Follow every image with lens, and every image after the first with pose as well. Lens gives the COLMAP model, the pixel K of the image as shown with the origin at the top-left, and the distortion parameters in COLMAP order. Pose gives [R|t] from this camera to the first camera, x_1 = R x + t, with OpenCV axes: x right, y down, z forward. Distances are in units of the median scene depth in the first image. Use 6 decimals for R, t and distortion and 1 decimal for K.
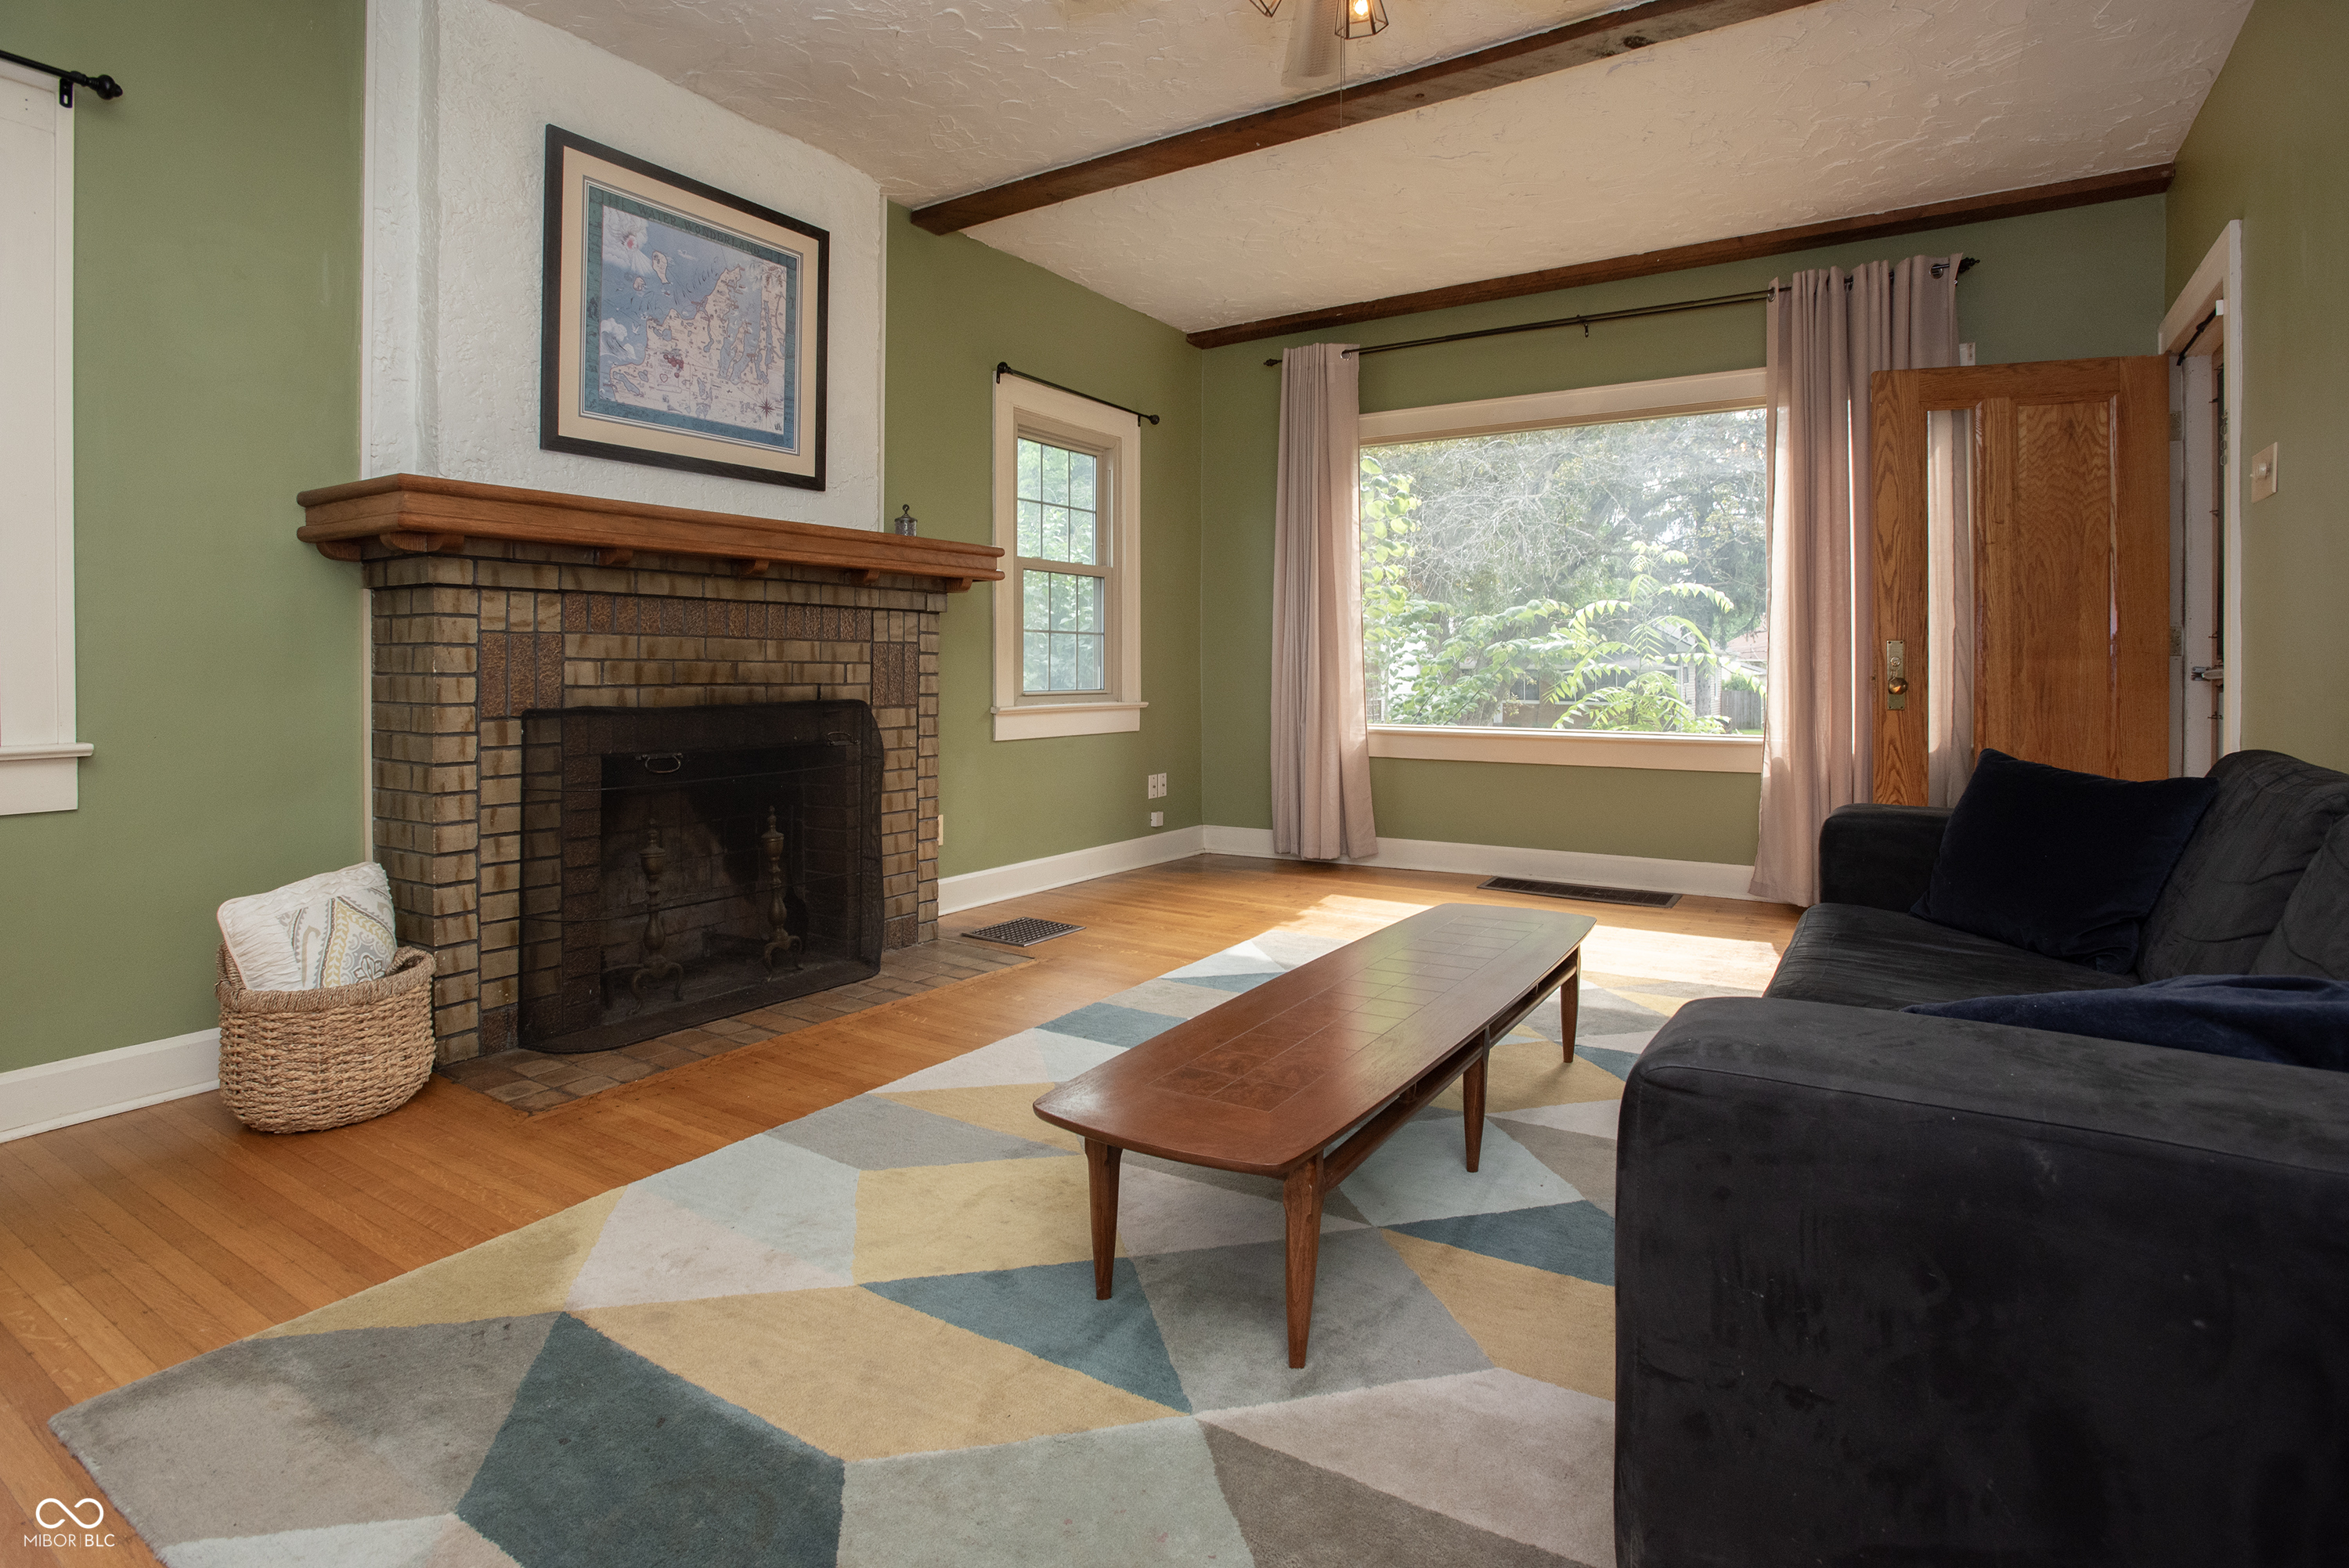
lens RADIAL K [[1172.9, 0, 1150.0], [0, 1172.9, 644.3], [0, 0, 1]] dist [-0.046938, 0.015263]
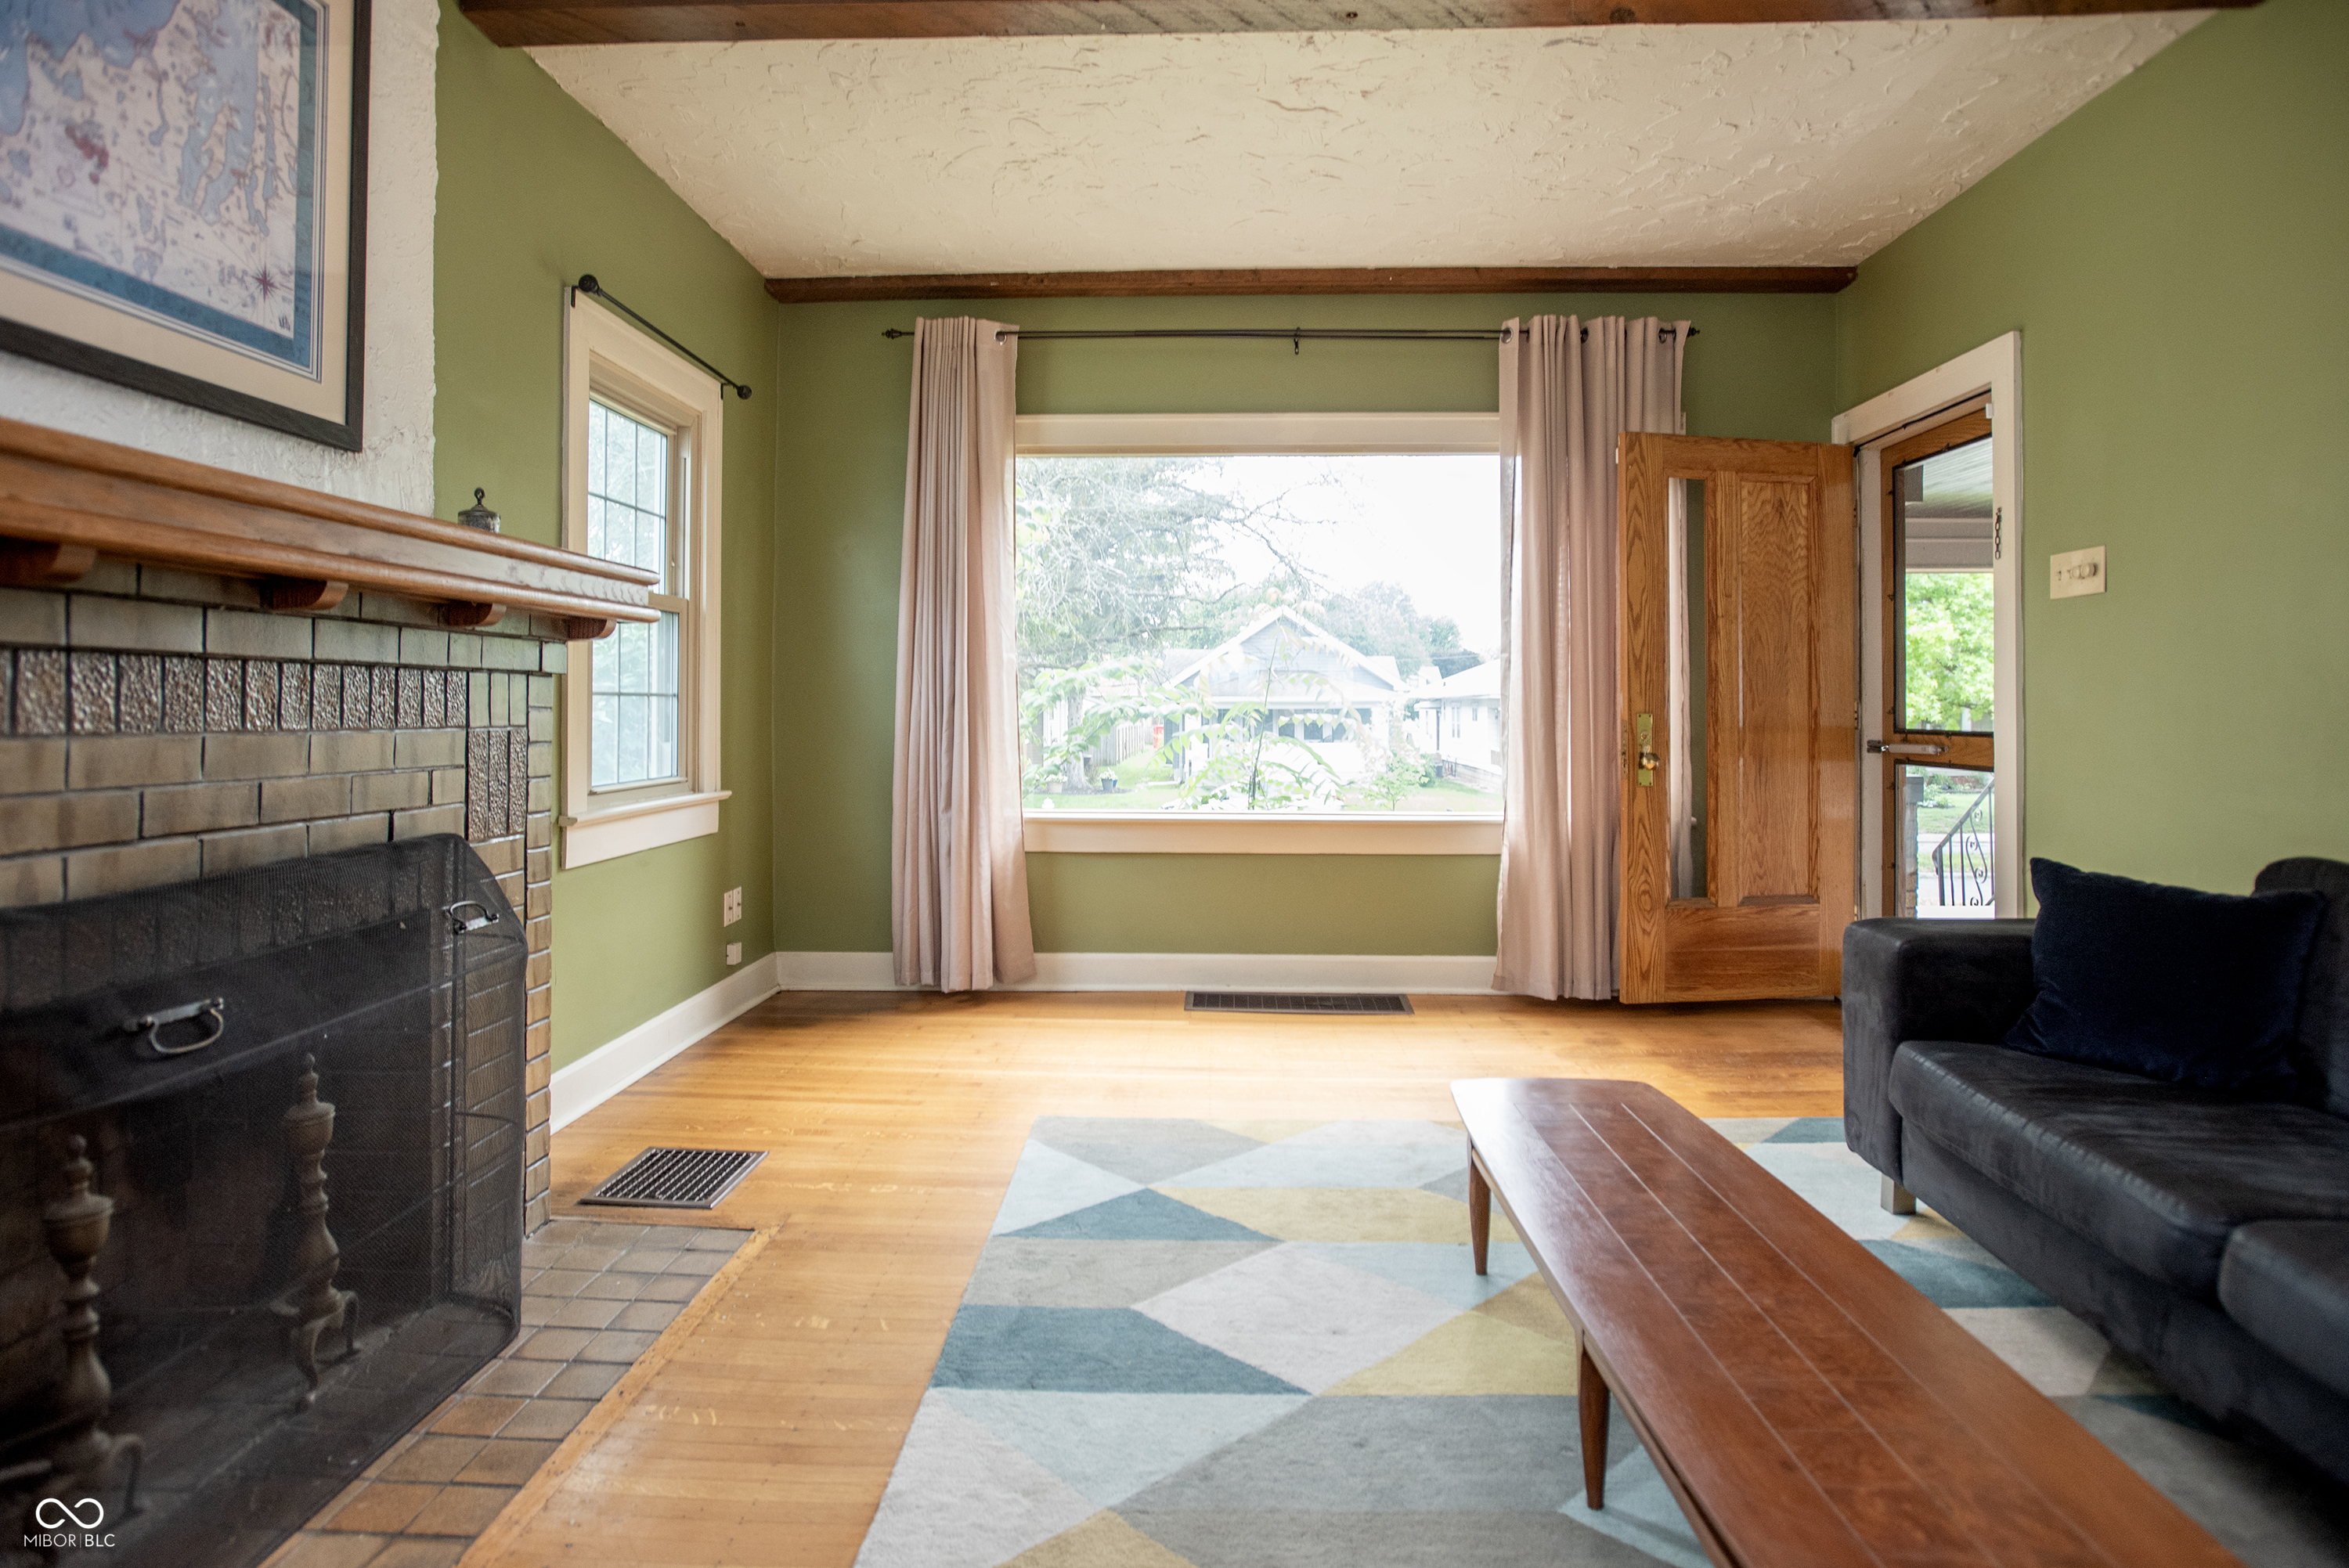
lens RADIAL K [[1322.6, 0, 1210.5], [0, 1322.6, 680.4], [0, 0, 1]] dist [-0.025695, 0.018160]
pose [[0.860302, 0.011526, 0.509654, -0.257474], [-0.010735, 0.999932, -0.004492, -0.026226], [-0.509671, -0.001606, 0.860368, 0.274888]]
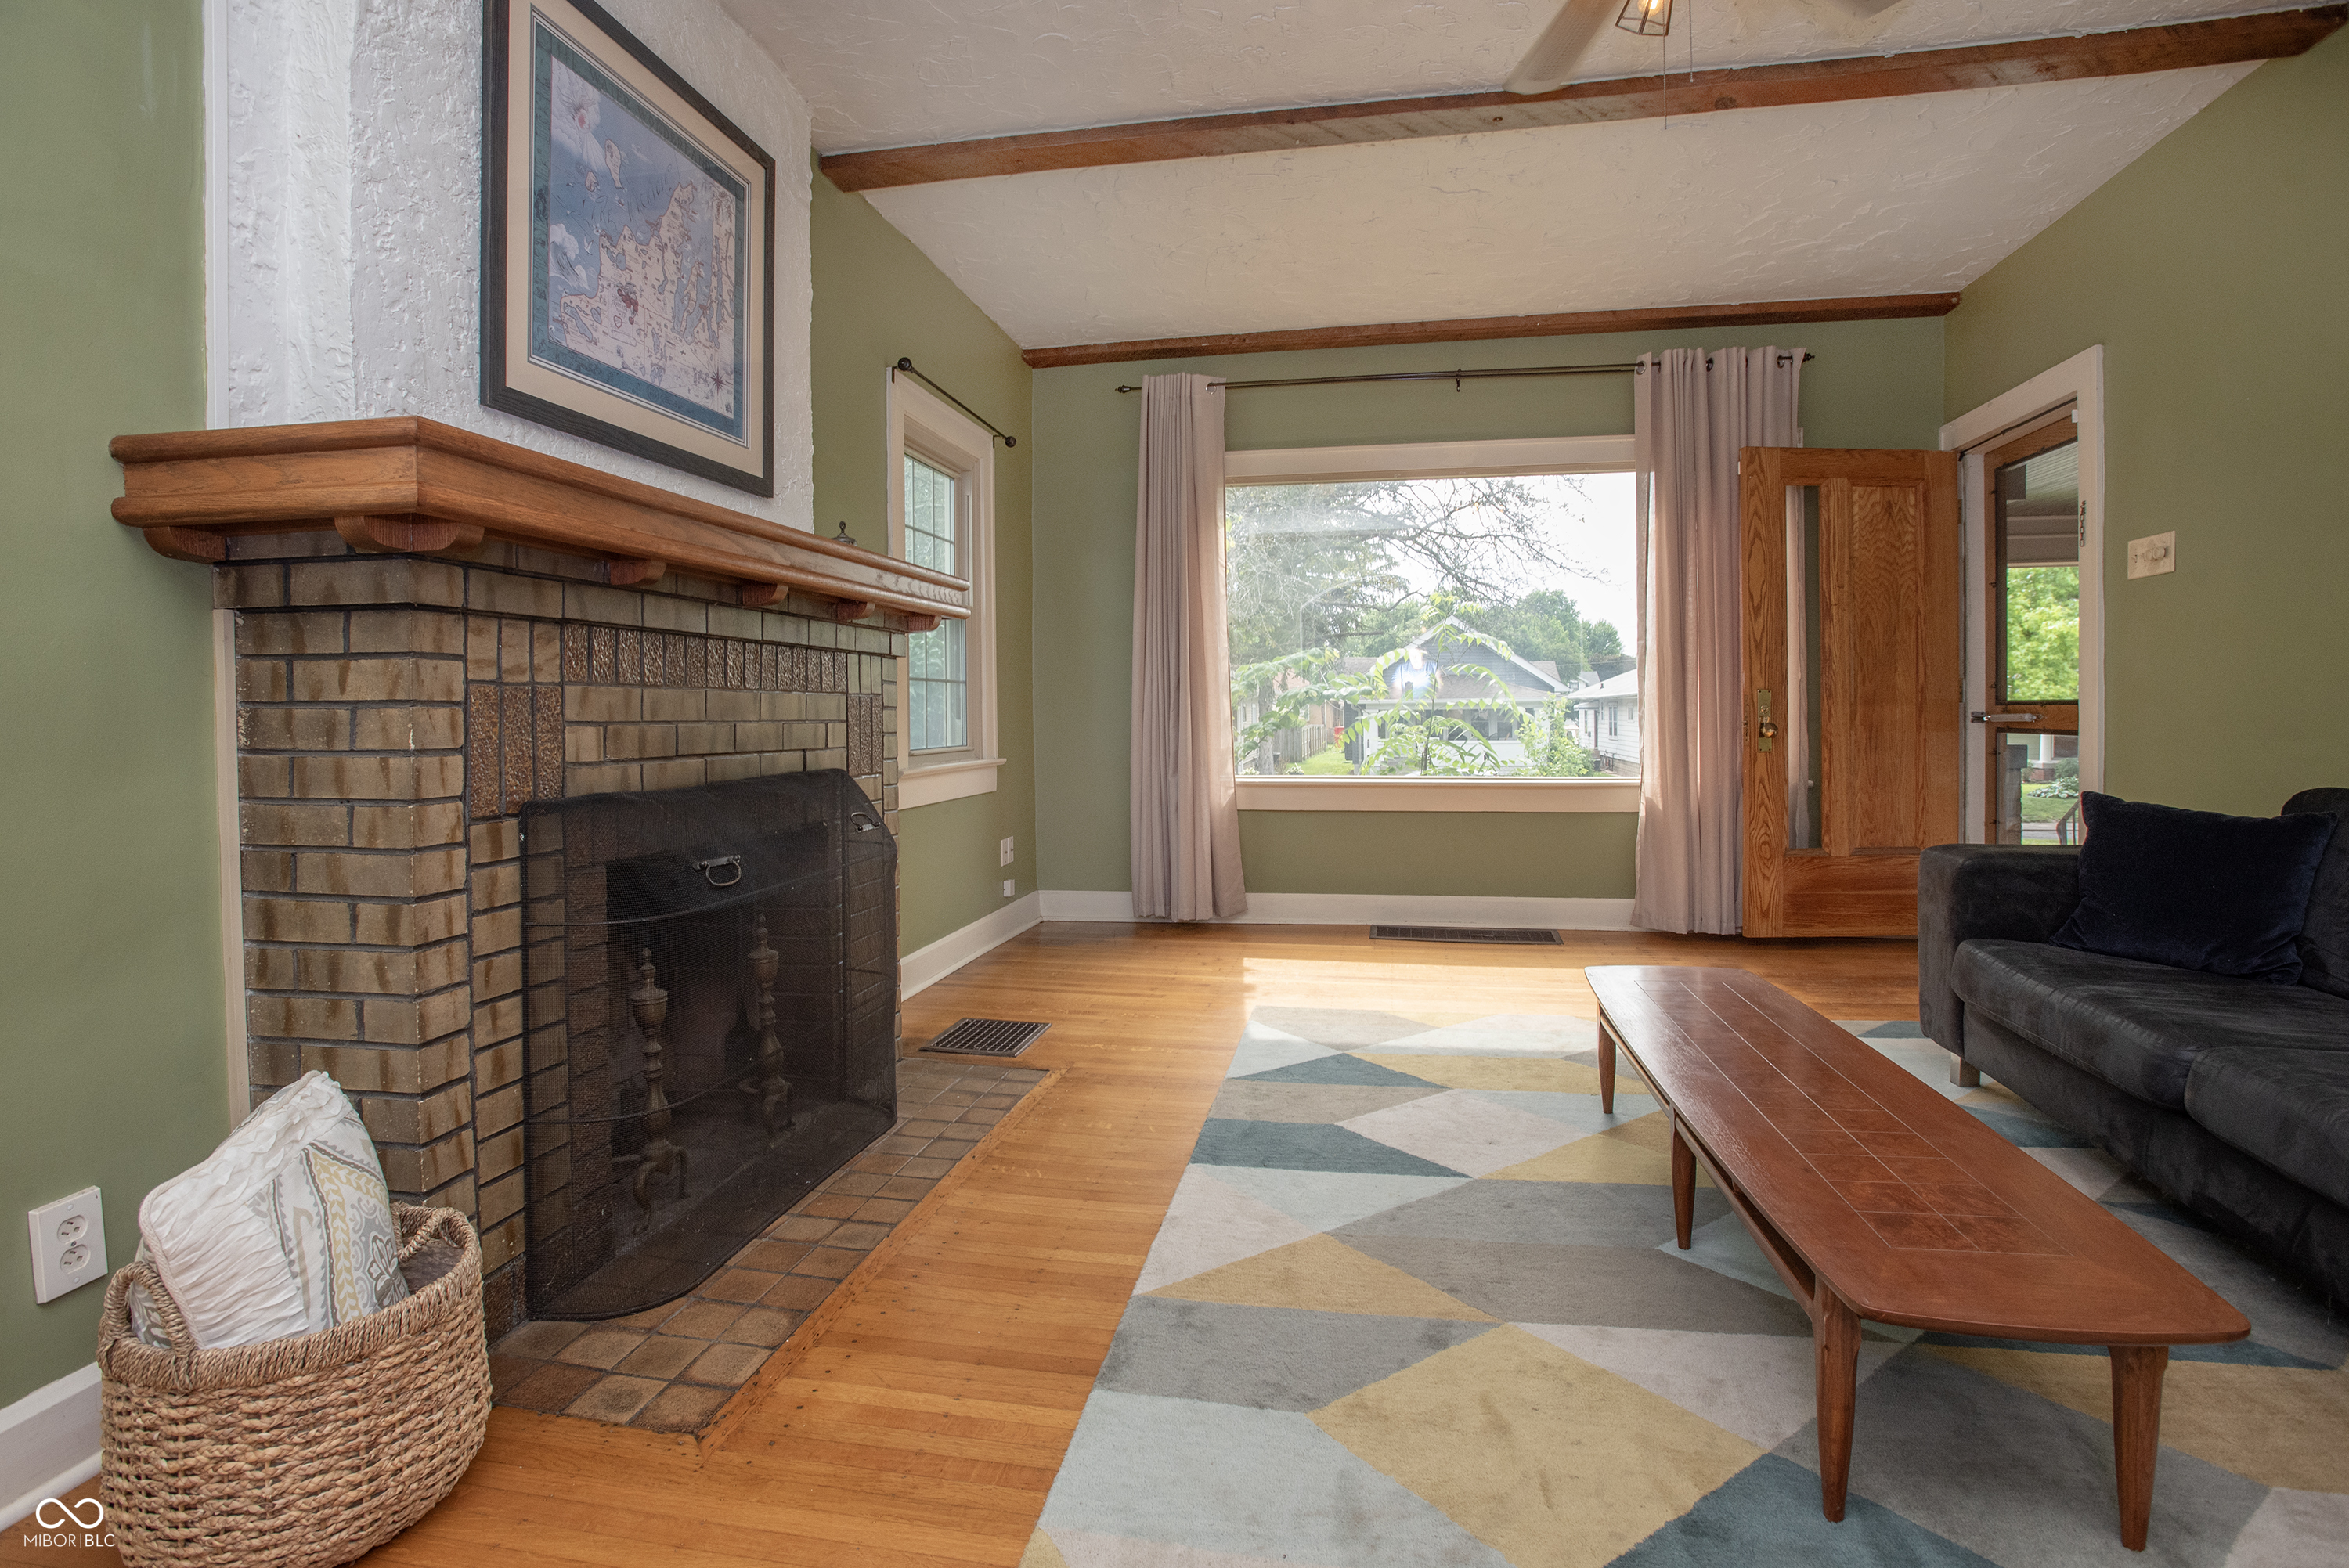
lens RADIAL K [[1172.9, 0, 1213.8], [0, 1172.9, 708.0], [0, 0, 1]] dist [-0.046938, 0.015263]
pose [[0.925214, -0.007034, 0.379381, -0.313063], [0.001212, 0.999878, 0.015582, -0.004544], [-0.379444, -0.013957, 0.925109, 0.187208]]
